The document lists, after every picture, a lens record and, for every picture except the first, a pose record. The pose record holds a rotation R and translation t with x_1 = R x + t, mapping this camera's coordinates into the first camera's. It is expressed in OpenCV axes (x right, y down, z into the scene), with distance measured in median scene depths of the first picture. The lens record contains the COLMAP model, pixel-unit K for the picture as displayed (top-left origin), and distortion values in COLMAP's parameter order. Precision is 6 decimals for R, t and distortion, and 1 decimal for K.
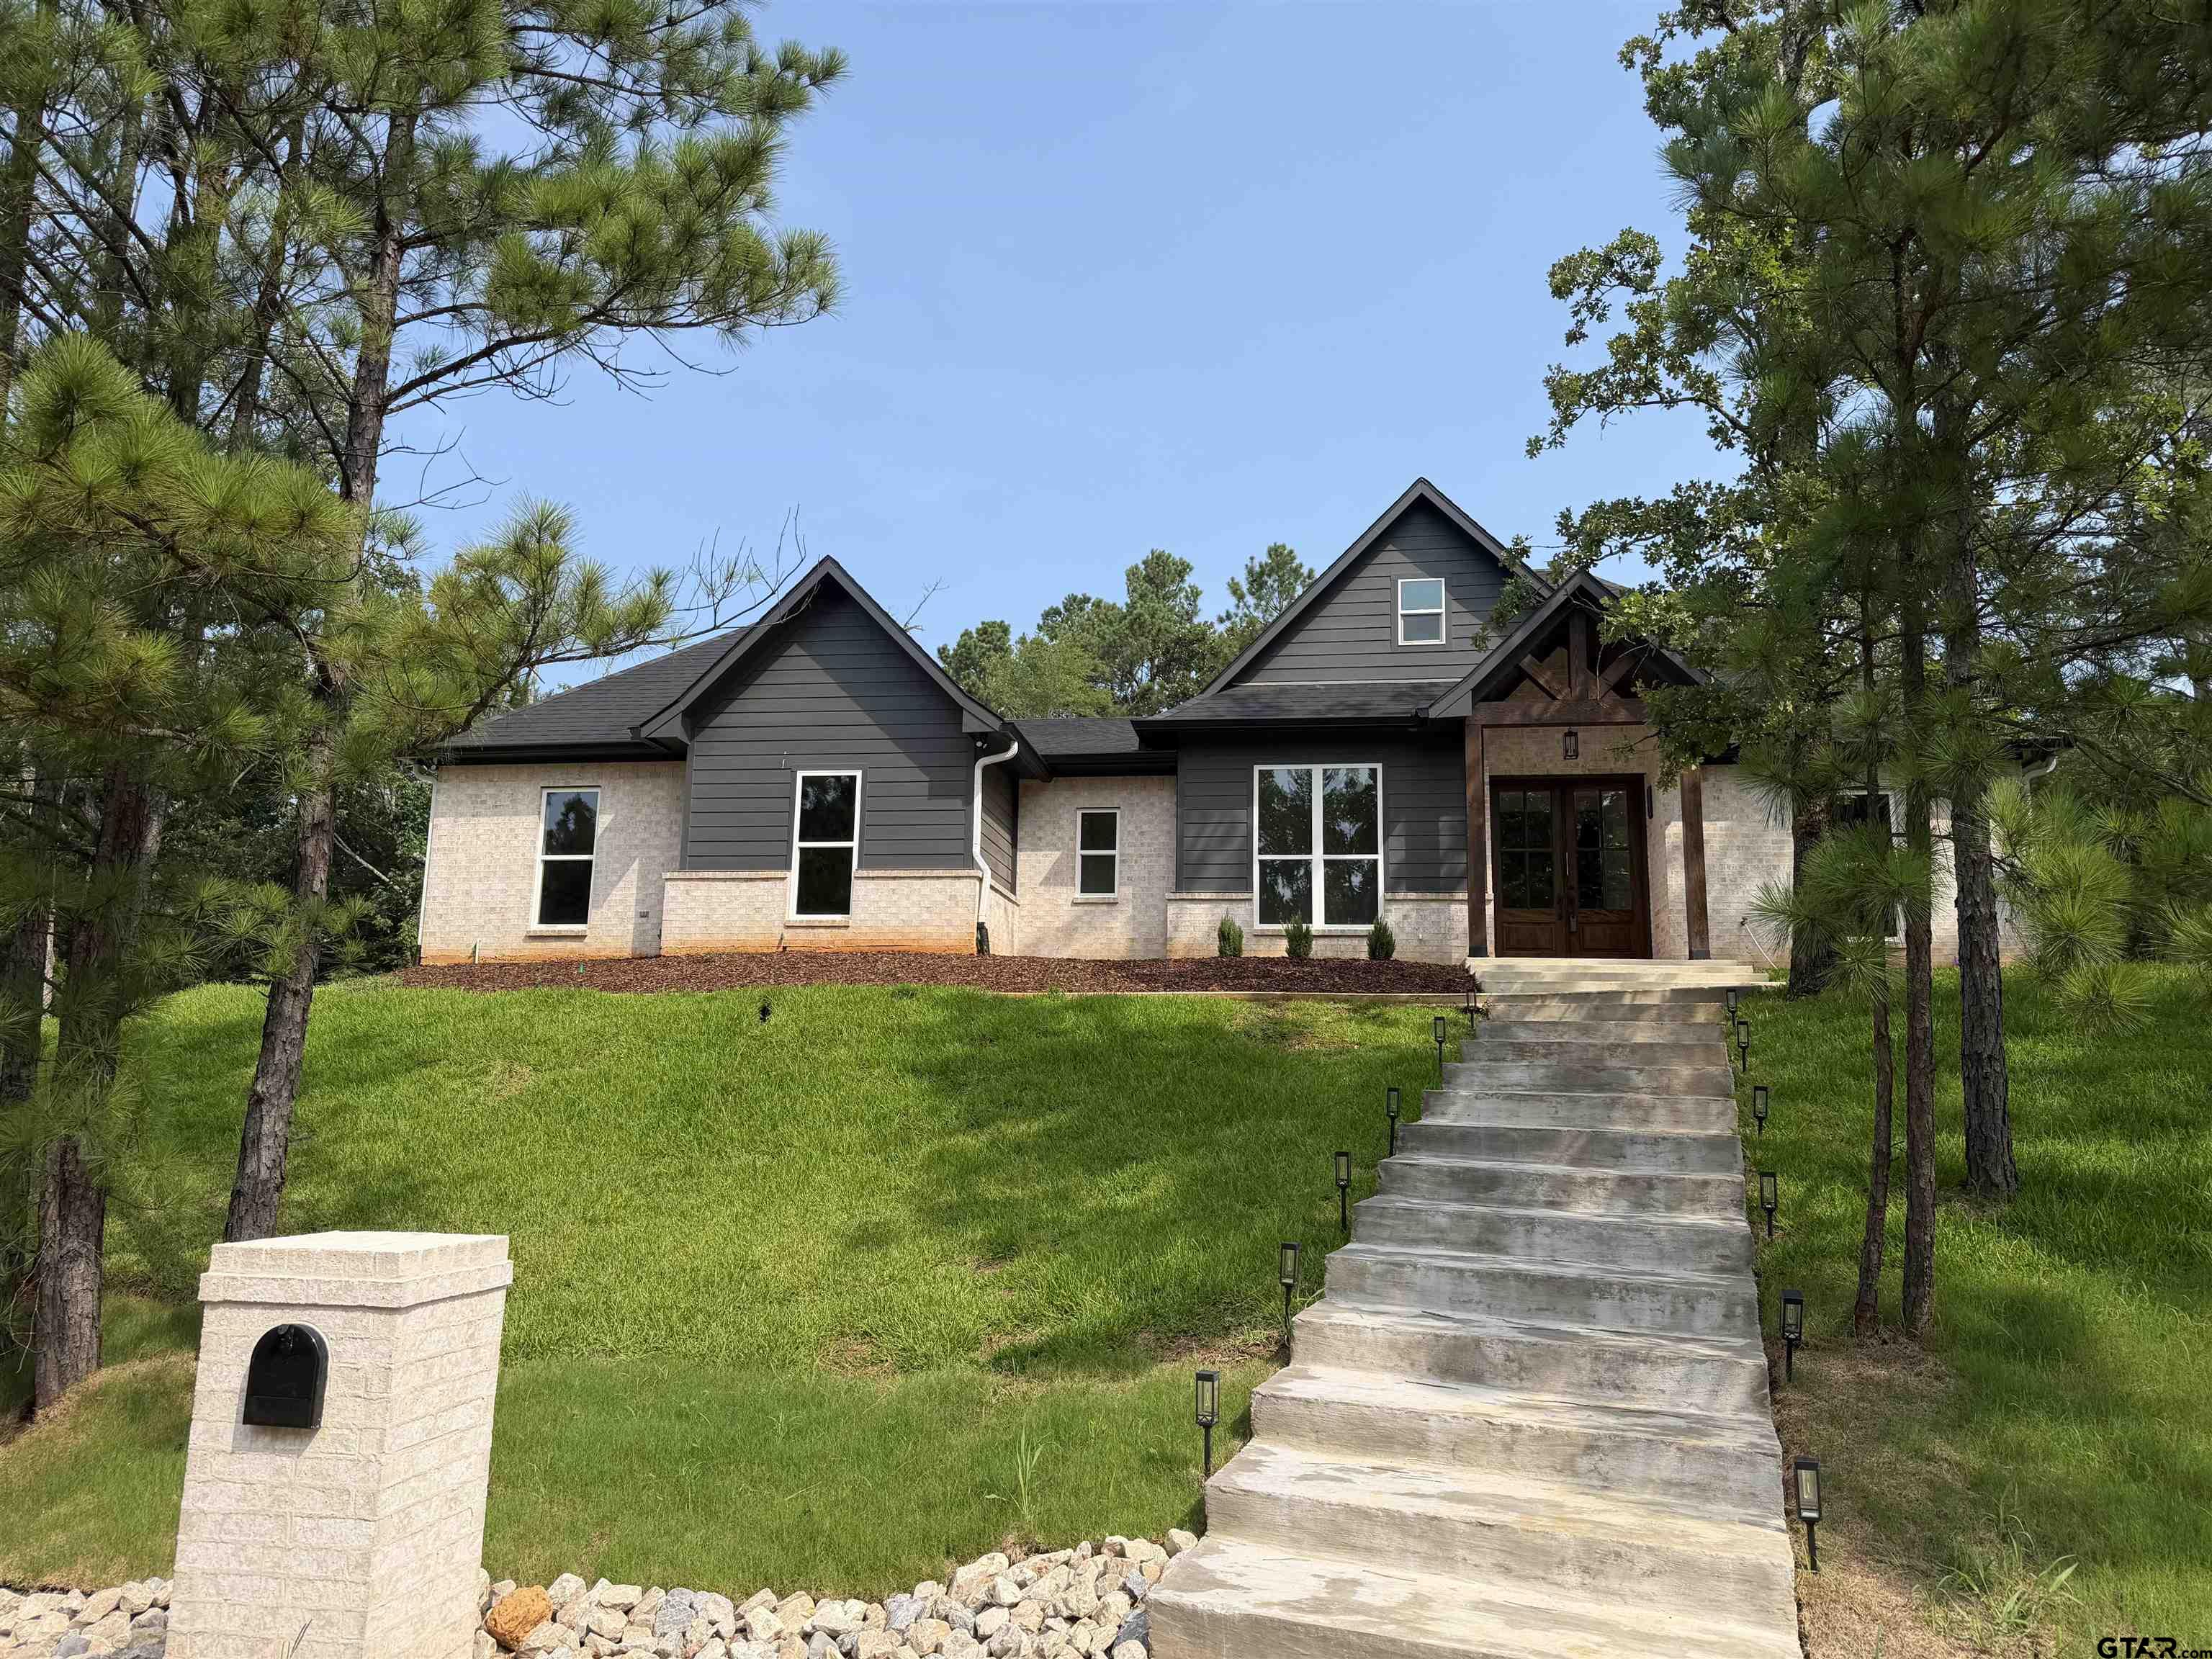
lens RADIAL K [[1525.3, 0, 1106.0], [0, 1525.3, 829.5], [0, 0, 1]] dist [0.134274, -0.194470]
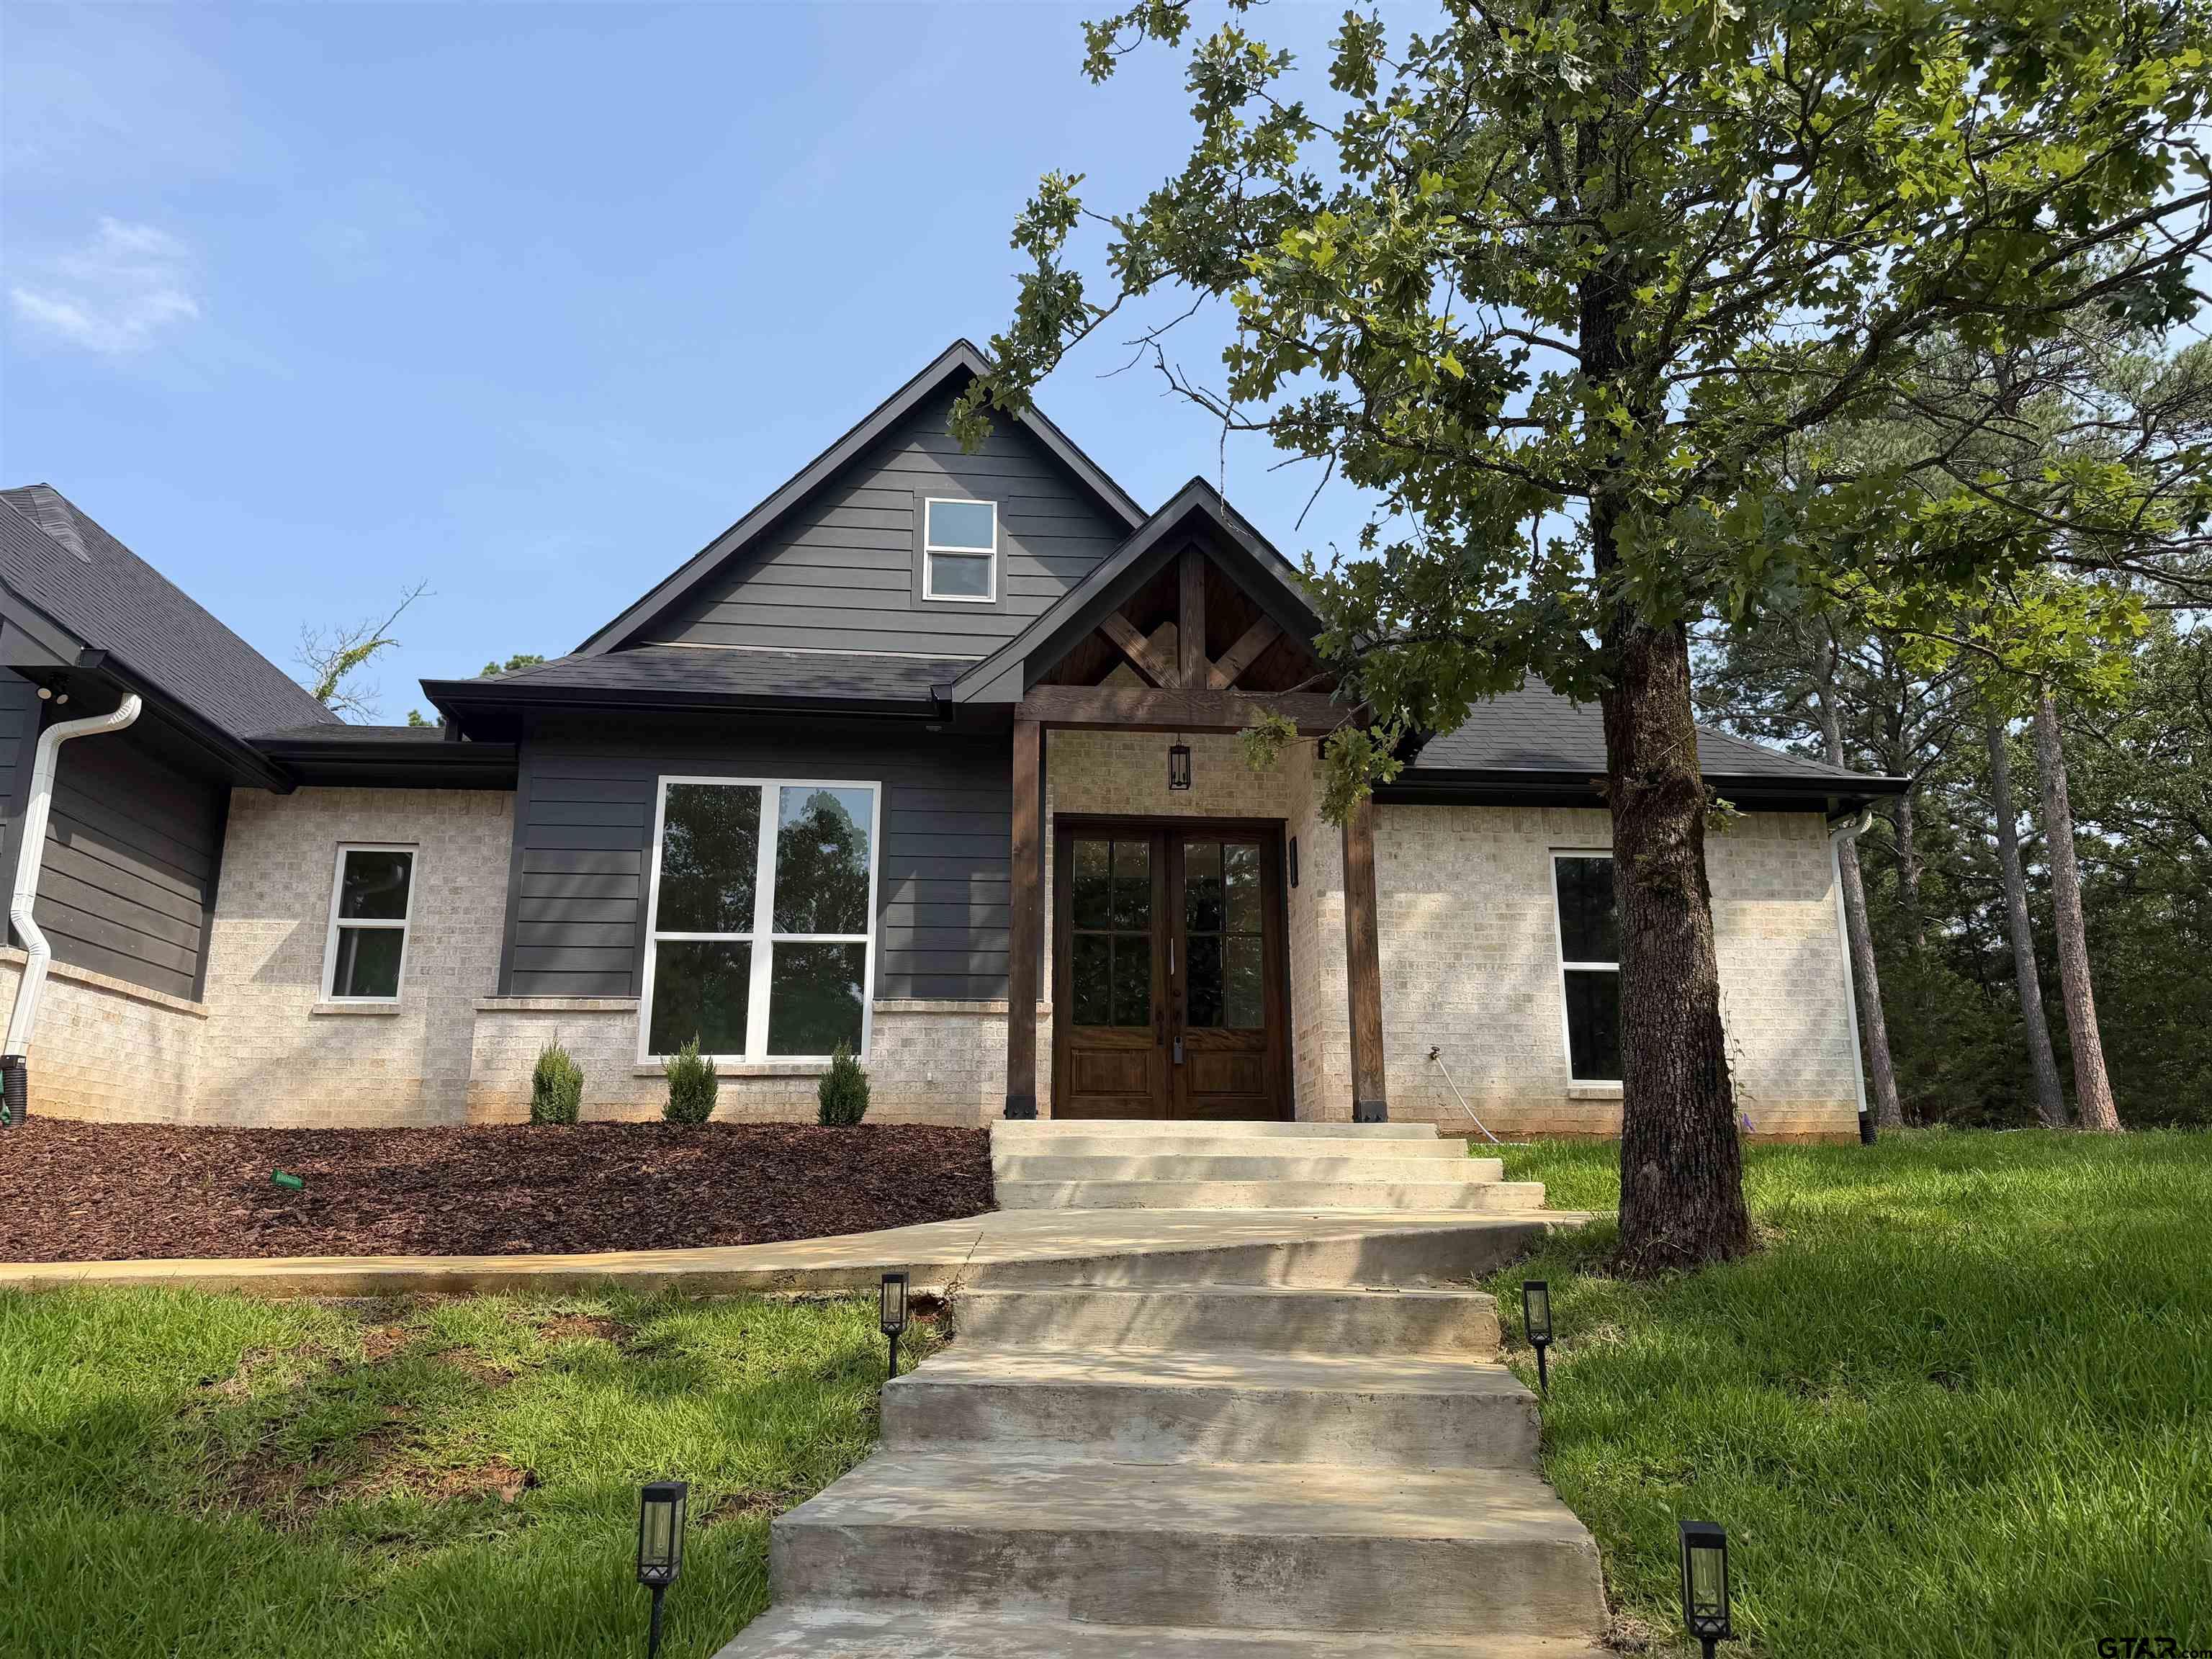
lens RADIAL K [[1525.3, 0, 1106.0], [0, 1525.3, 829.5], [0, 0, 1]] dist [0.134274, -0.194470]
pose [[0.972331, 0.037893, 0.230513, 0.130148], [-0.023666, 0.997658, -0.064173, 0.011741], [-0.232405, 0.056942, 0.970951, 0.405673]]
